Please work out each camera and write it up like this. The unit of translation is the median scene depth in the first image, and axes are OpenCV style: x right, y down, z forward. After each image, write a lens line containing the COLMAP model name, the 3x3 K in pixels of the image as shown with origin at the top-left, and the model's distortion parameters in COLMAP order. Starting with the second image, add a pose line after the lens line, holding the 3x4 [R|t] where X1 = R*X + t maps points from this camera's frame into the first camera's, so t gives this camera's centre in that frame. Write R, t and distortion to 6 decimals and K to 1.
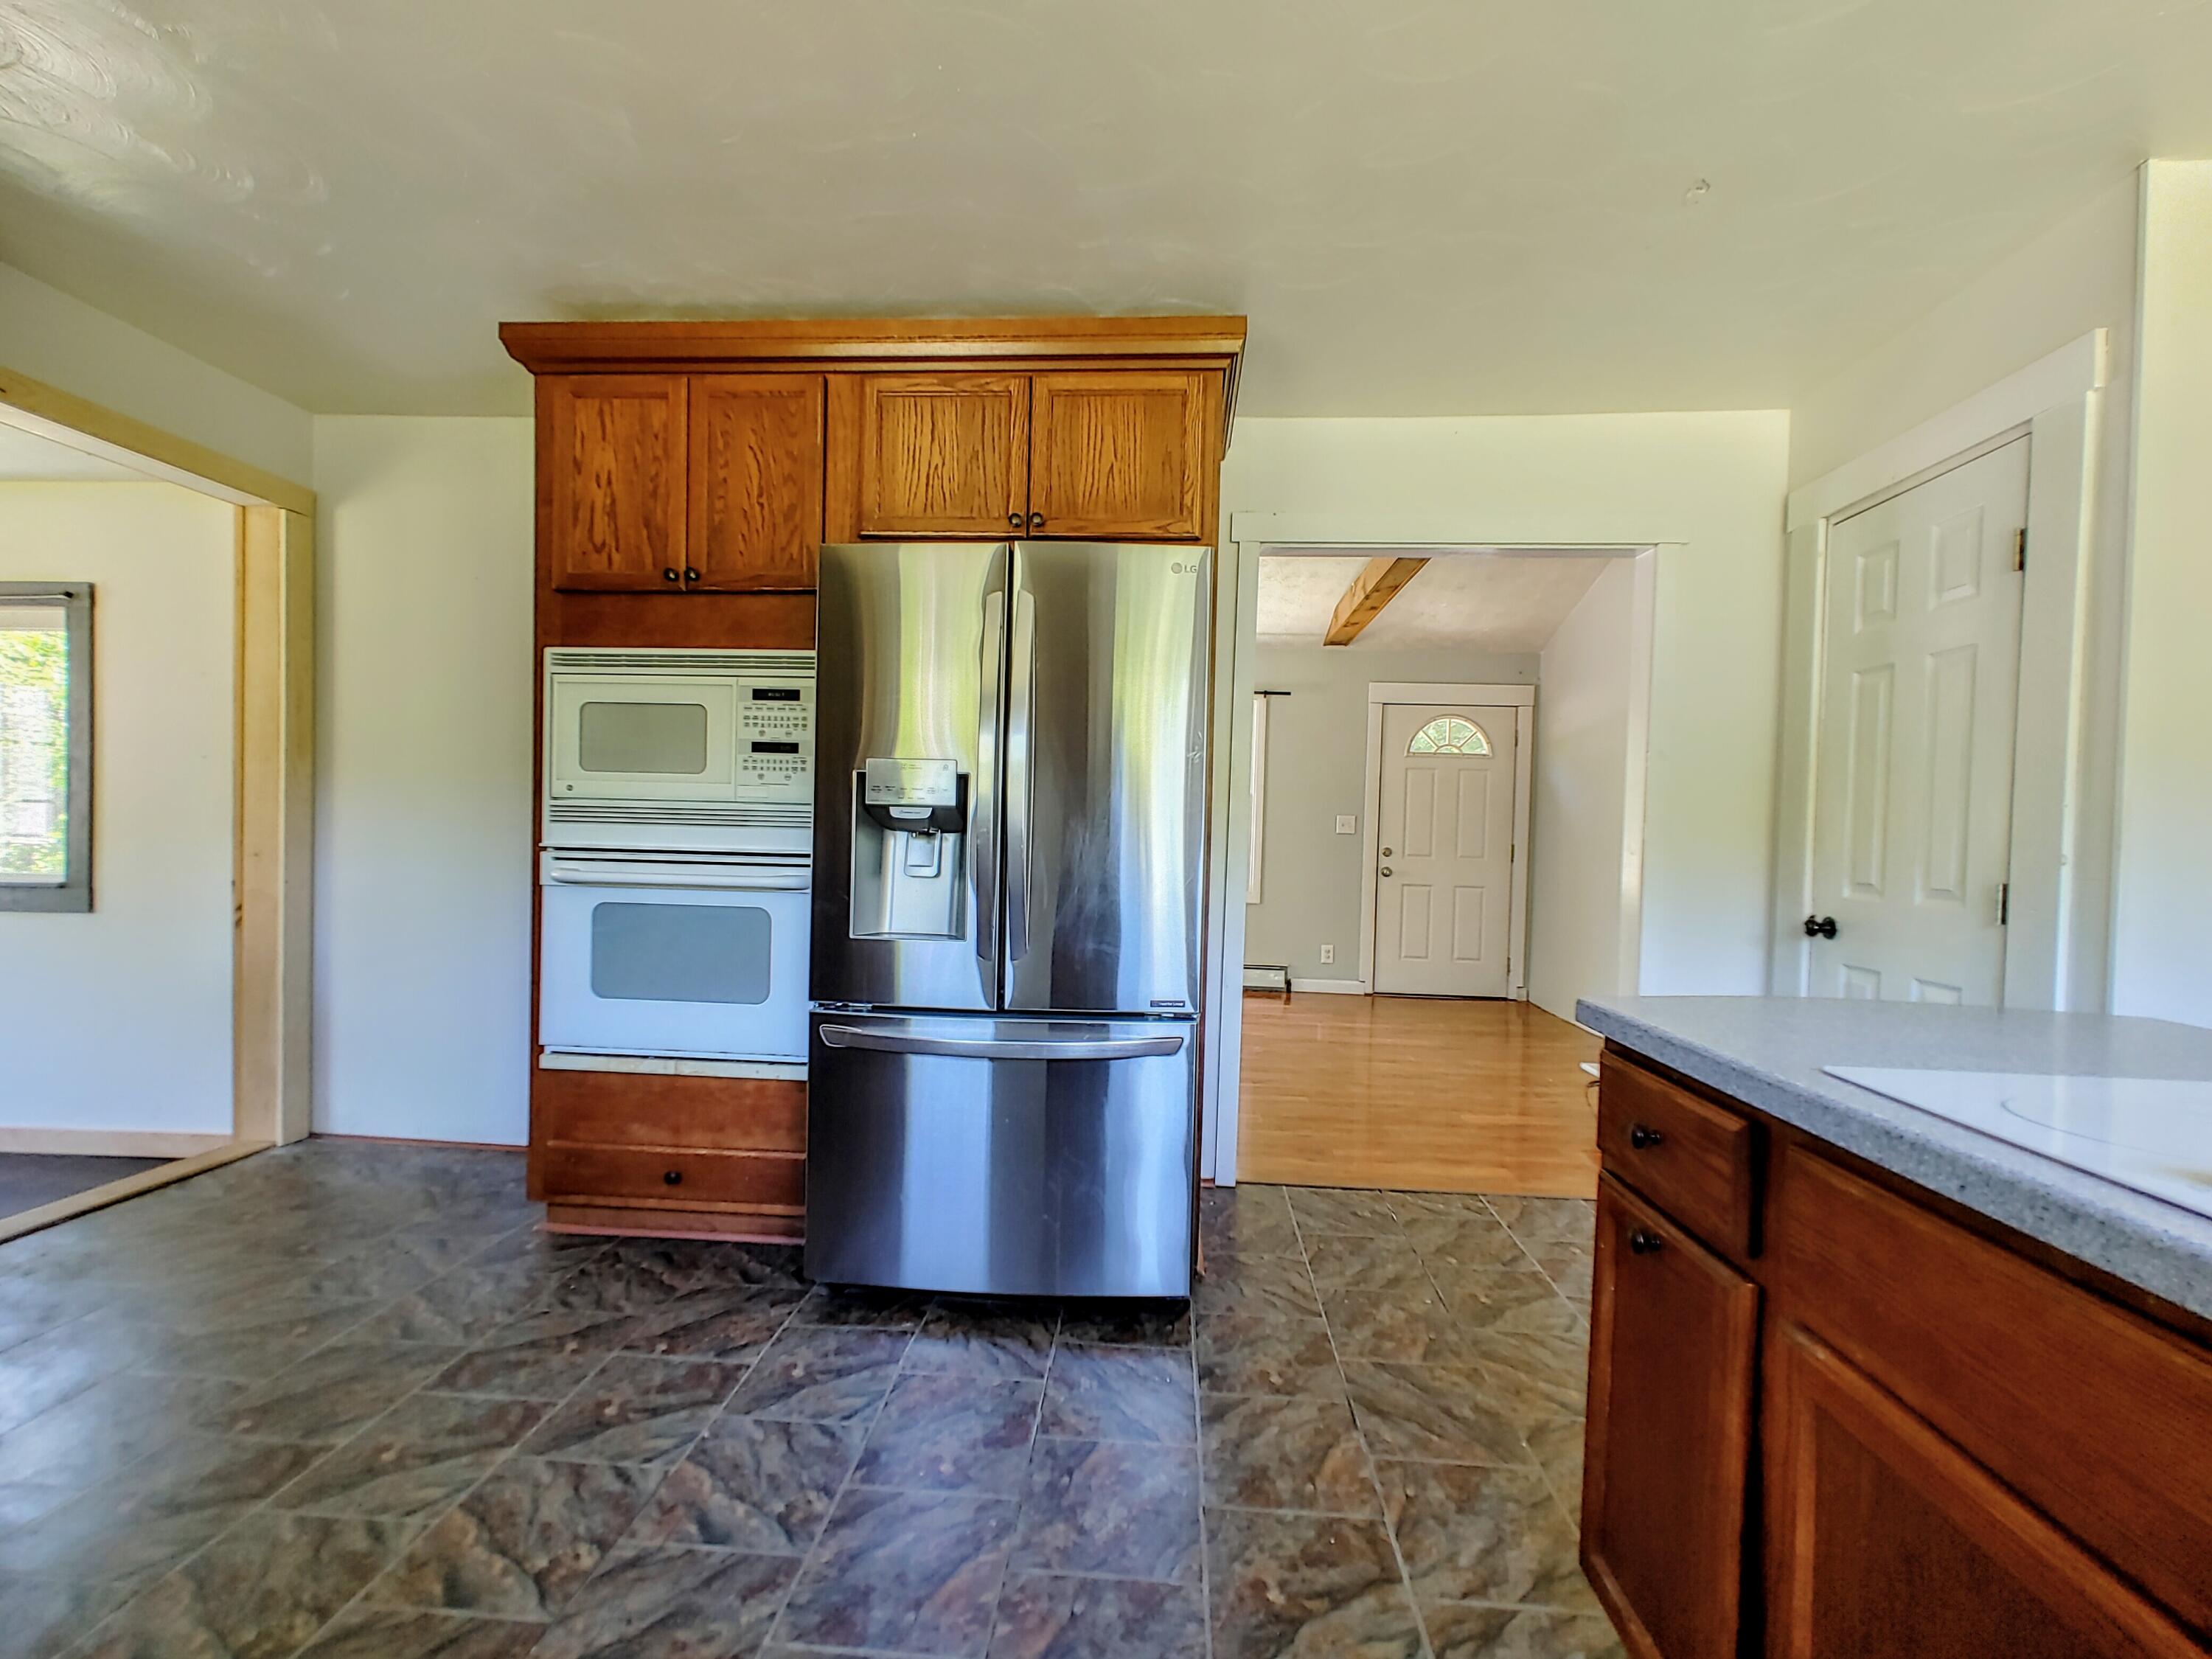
lens RADIAL K [[921.5, 0, 1113.7], [0, 921.5, 848.2], [0, 0, 1]] dist [0.001149, -0.000069]
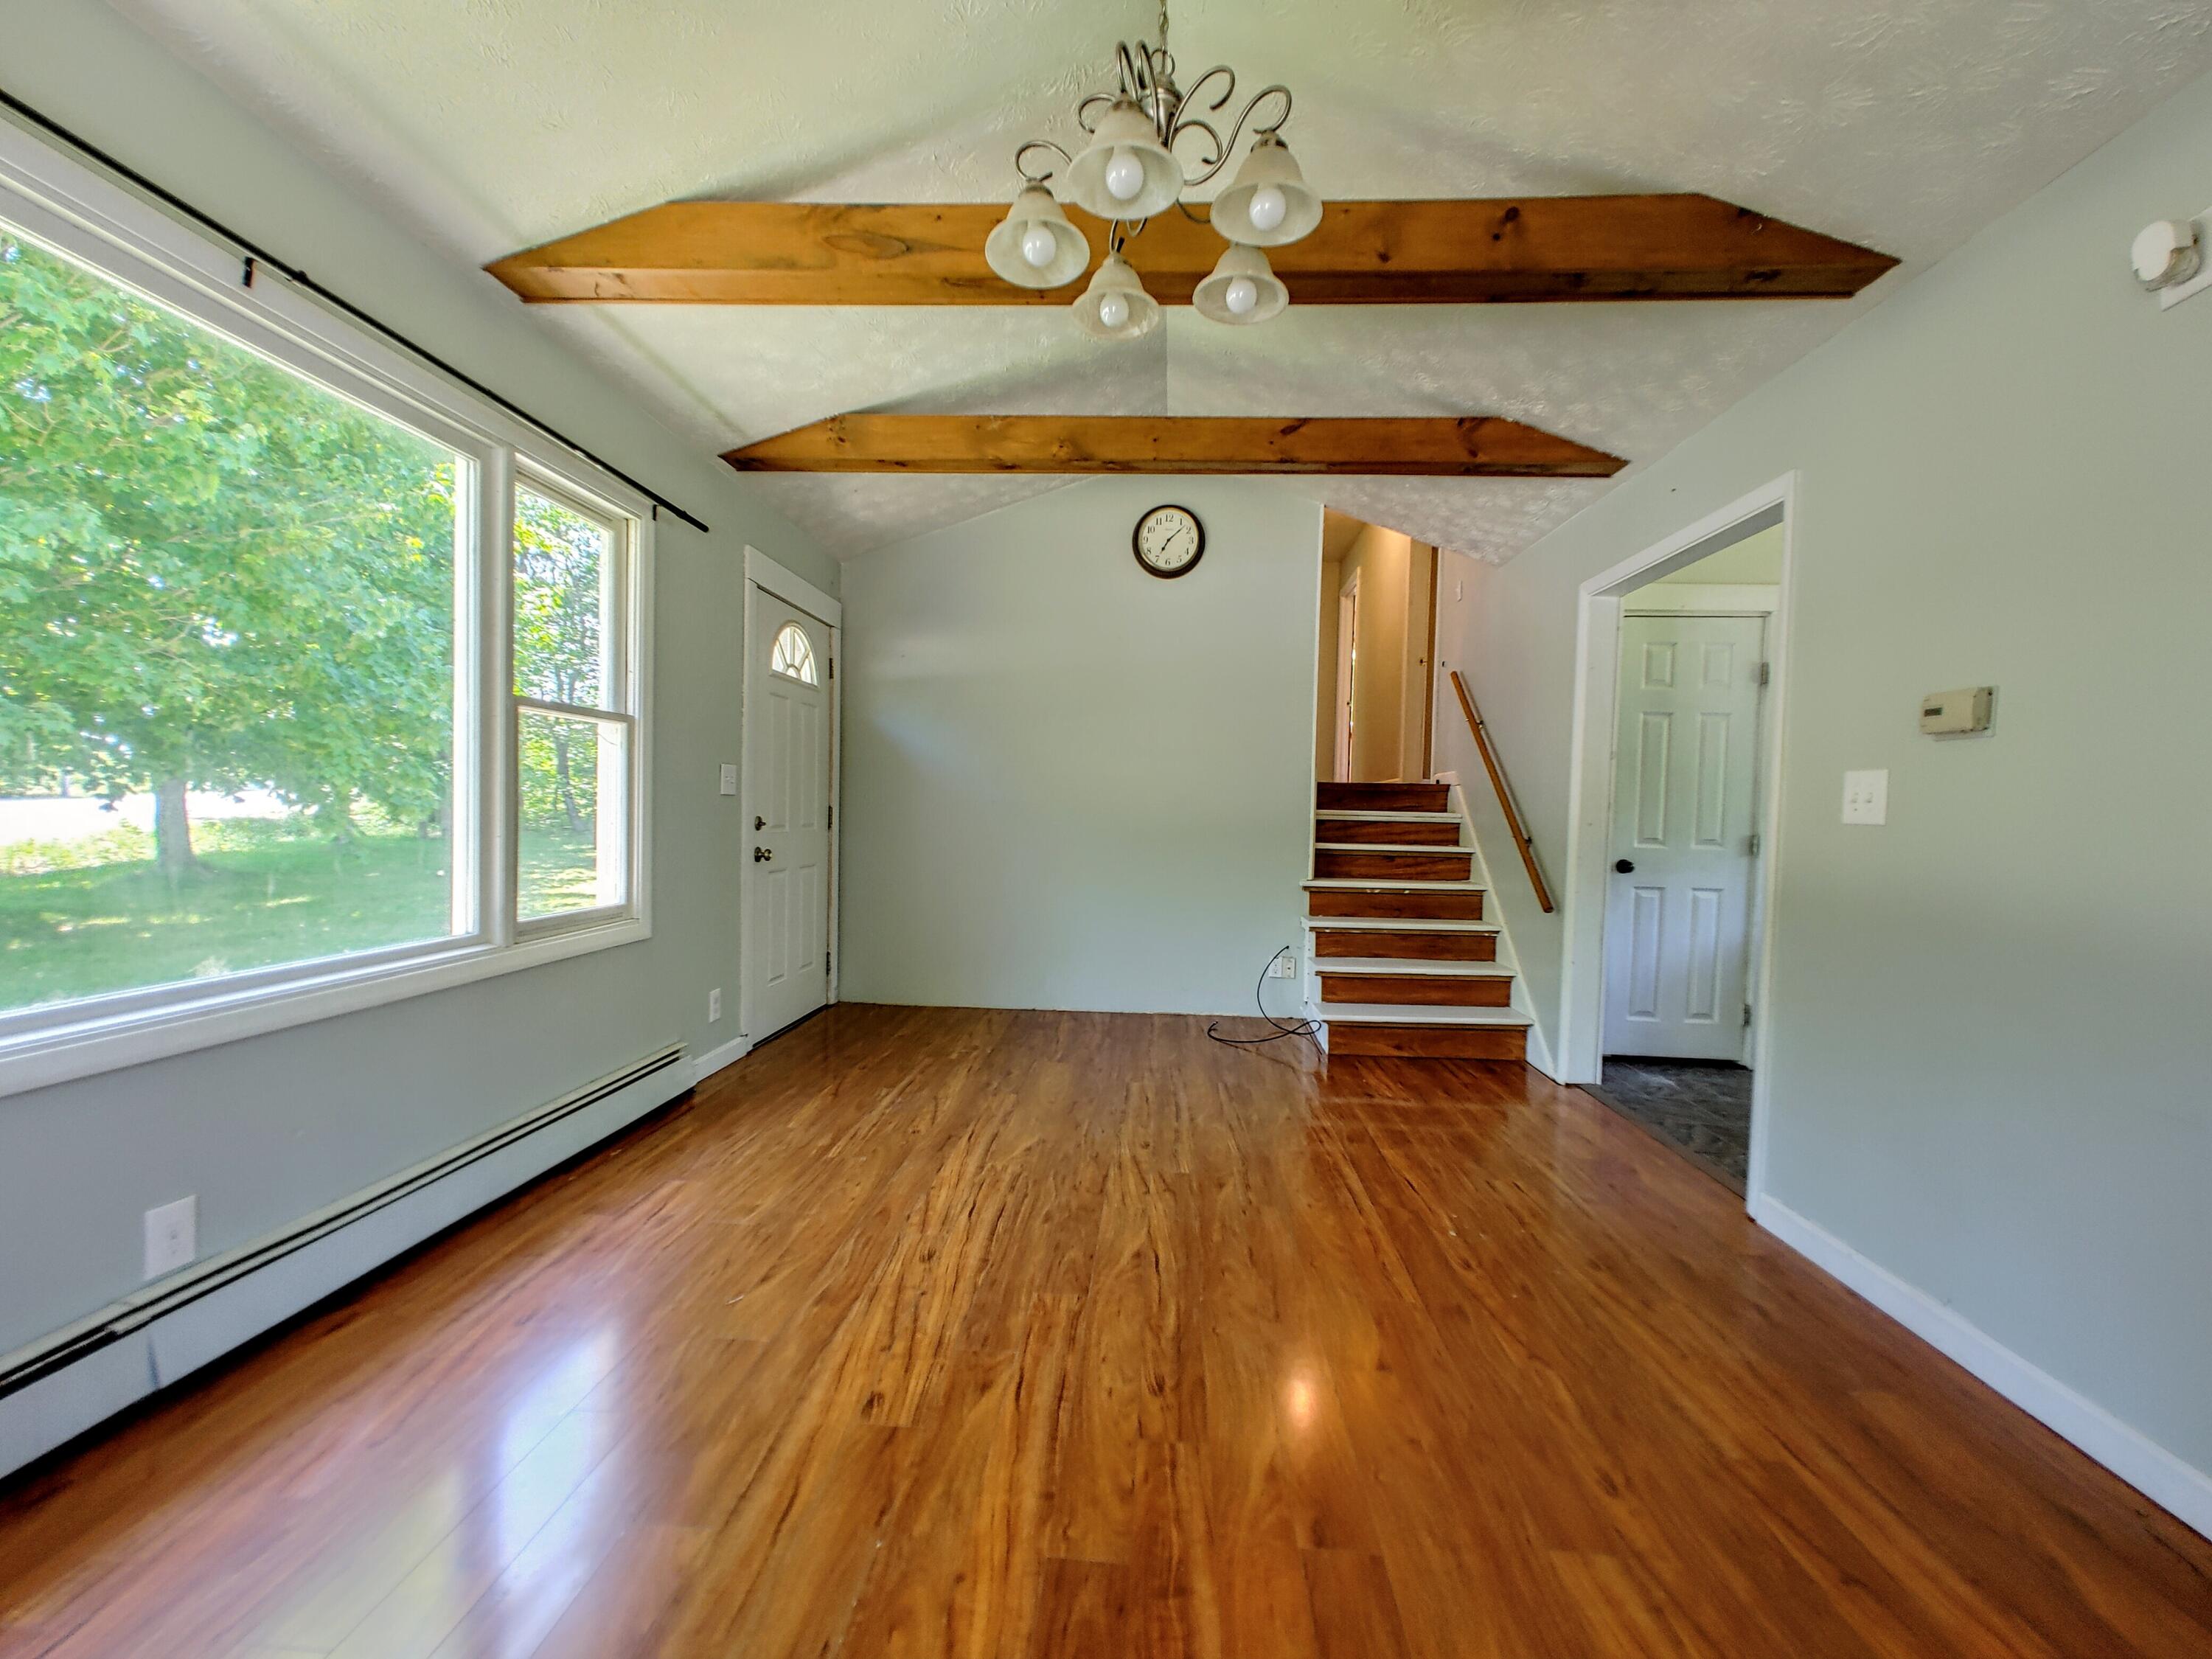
lens RADIAL K [[921.5, 0, 1113.7], [0, 921.5, 848.2], [0, 0, 1]] dist [0.001149, -0.000069]
pose [[-0.008395, -0.059442, 0.998196, -0.866469], [-0.000841, 0.998232, 0.059437, -0.042259], [-0.999964, -0.000341, -0.008430, 1.960724]]
